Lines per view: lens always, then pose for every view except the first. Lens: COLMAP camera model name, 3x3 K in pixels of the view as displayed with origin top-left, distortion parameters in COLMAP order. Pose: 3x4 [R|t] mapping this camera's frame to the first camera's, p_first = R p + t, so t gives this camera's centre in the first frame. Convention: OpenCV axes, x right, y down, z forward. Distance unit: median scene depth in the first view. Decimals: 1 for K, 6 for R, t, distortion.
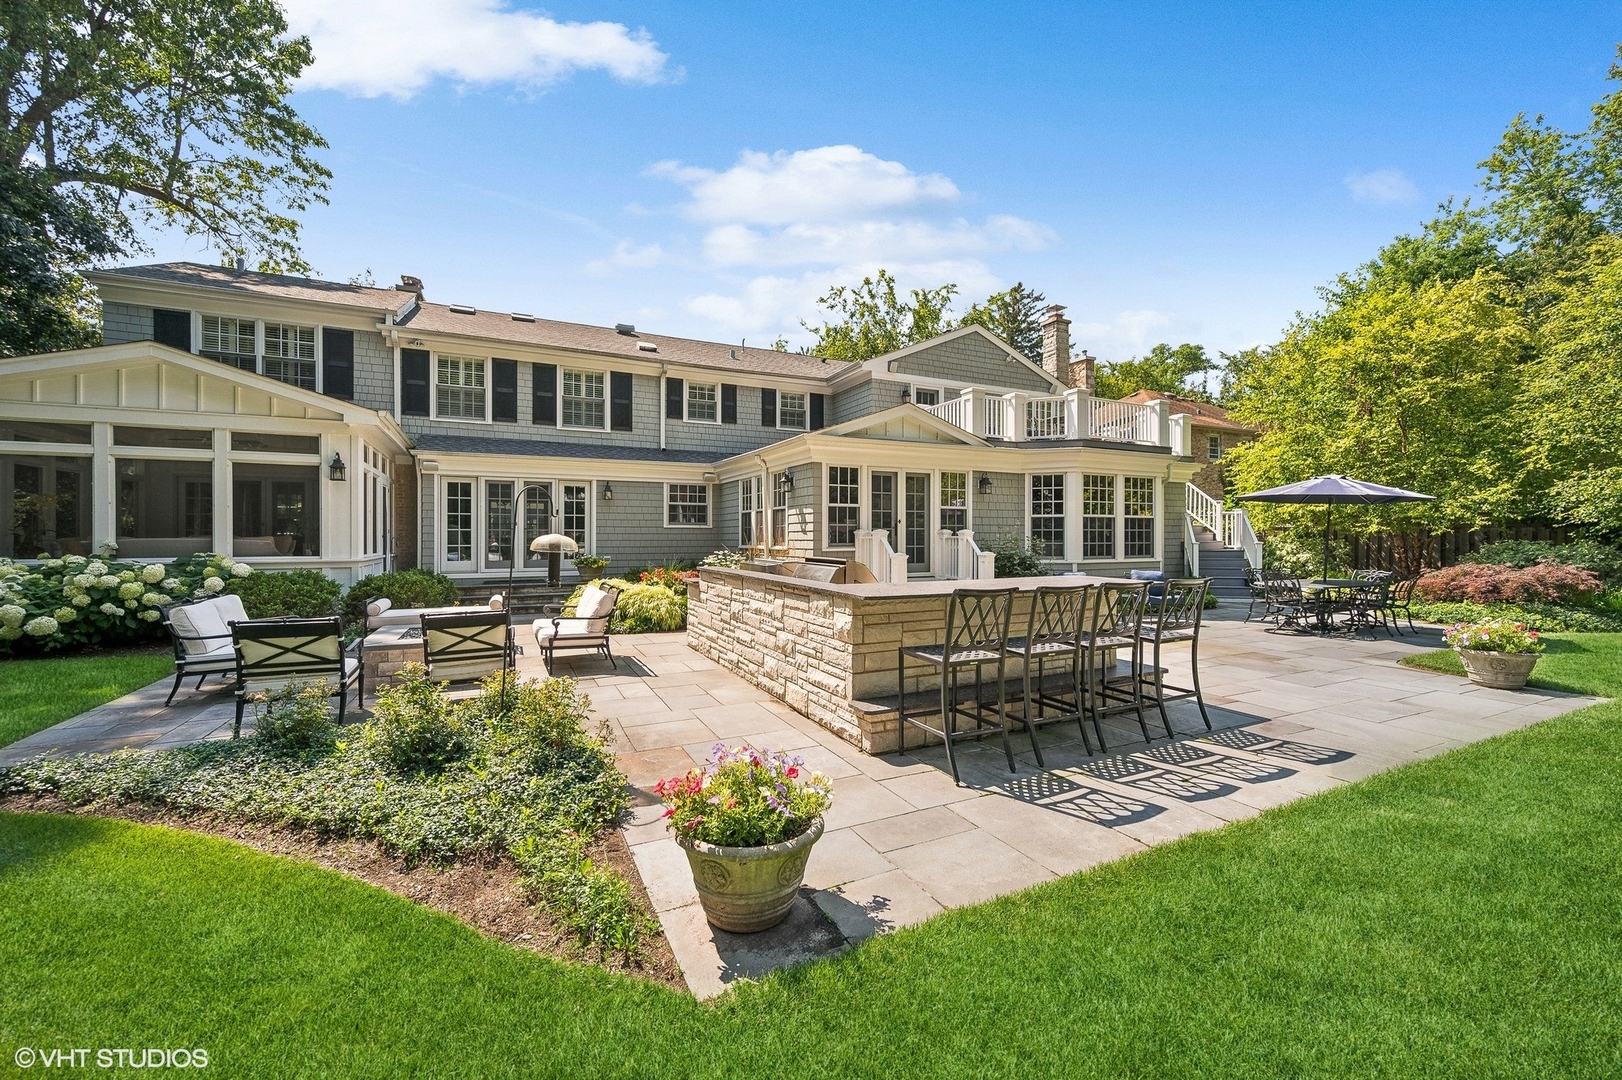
lens RADIAL K [[649.5, 0, 818.5], [0, 649.5, 532.2], [0, 0, 1]] dist [-0.003250, 0.000406]
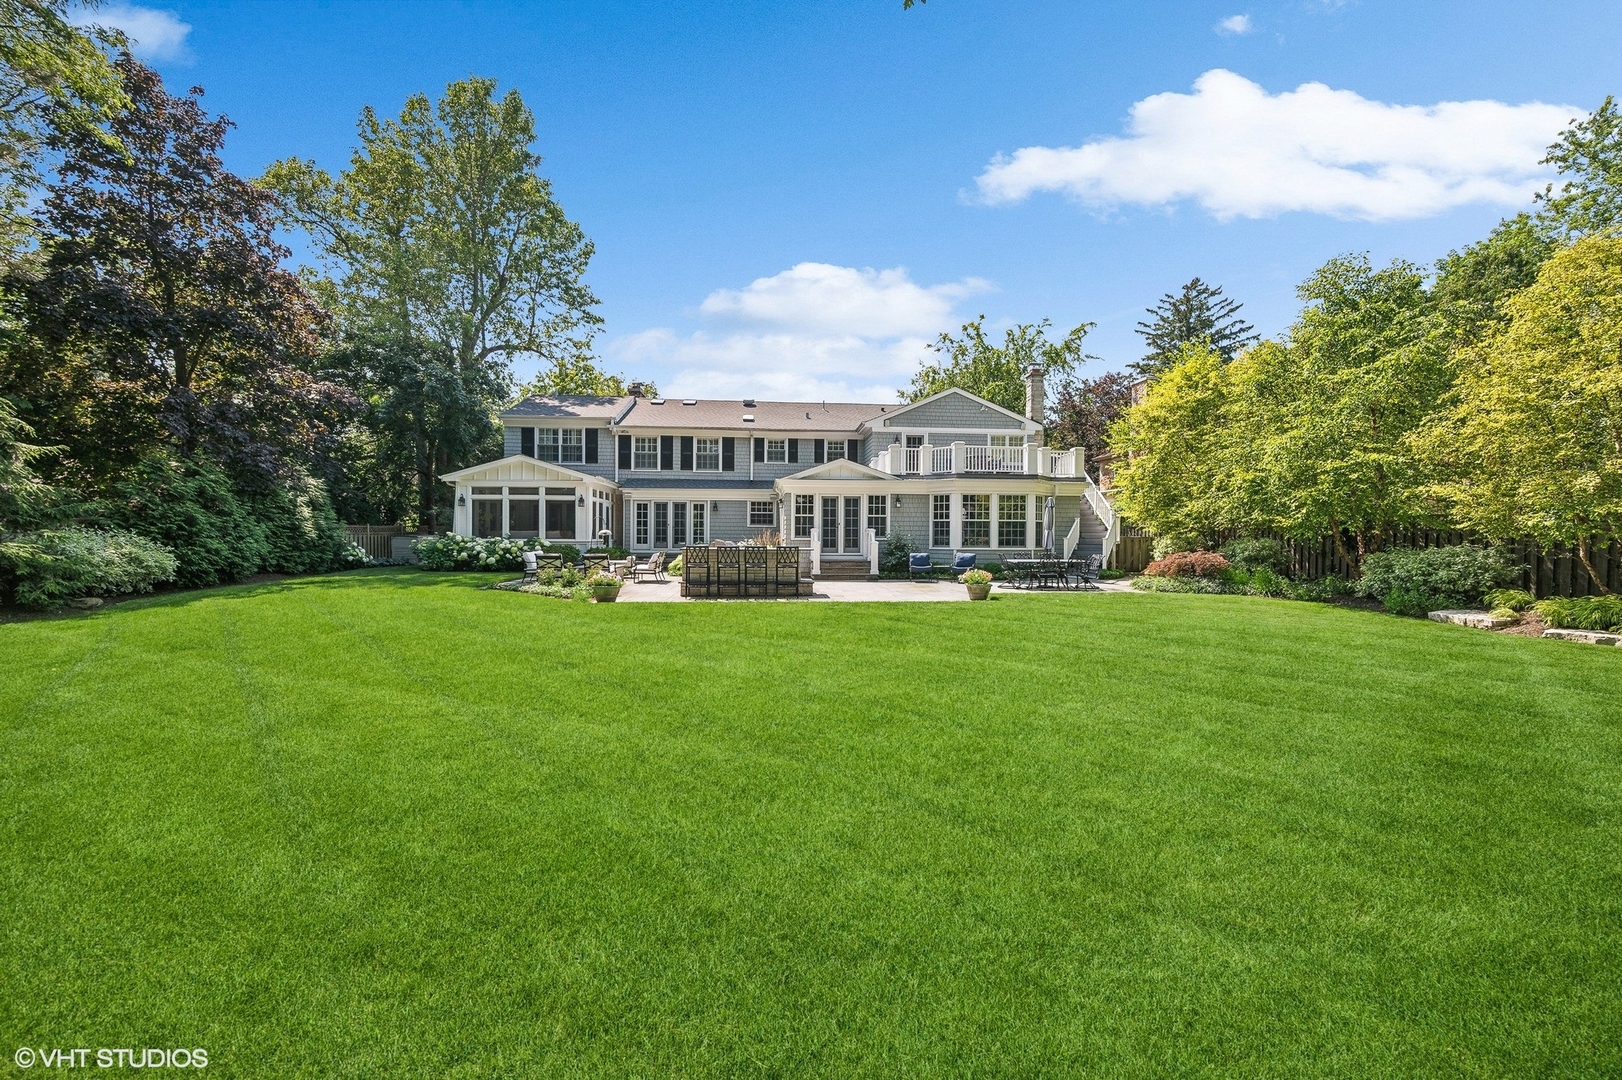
lens RADIAL K [[649.5, 0, 812.1], [0, 649.5, 538.3], [0, 0, 1]] dist [-0.003250, 0.000406]
pose [[0.927494, 0.008634, -0.373739, 0.639276], [-0.003985, 0.999905, 0.013210, -0.000598], [0.373817, -0.010762, 0.927440, -0.606338]]
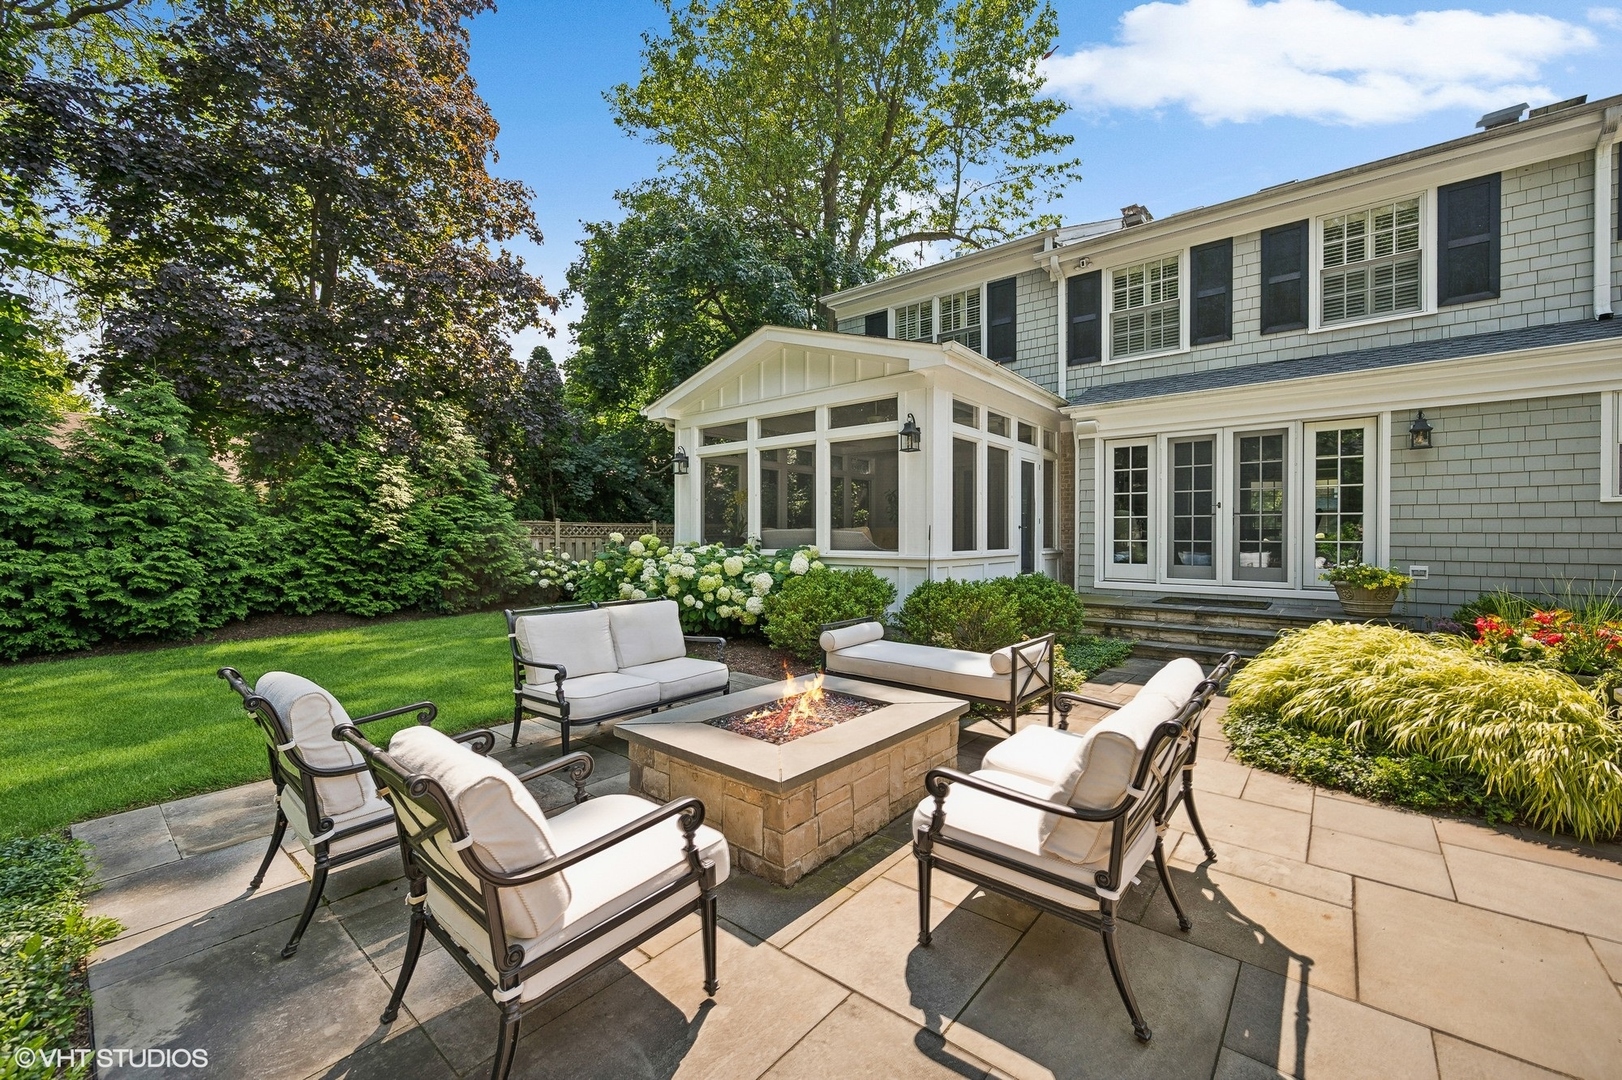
lens RADIAL K [[649.5, 0, 803.8], [0, 649.5, 540.6], [0, 0, 1]] dist [-0.003250, 0.000406]
pose [[0.403636, 0.008799, -0.914877, -0.075702], [0.007057, 0.999894, 0.012731, 0.009402], [0.914892, -0.011595, 0.403531, 0.419557]]
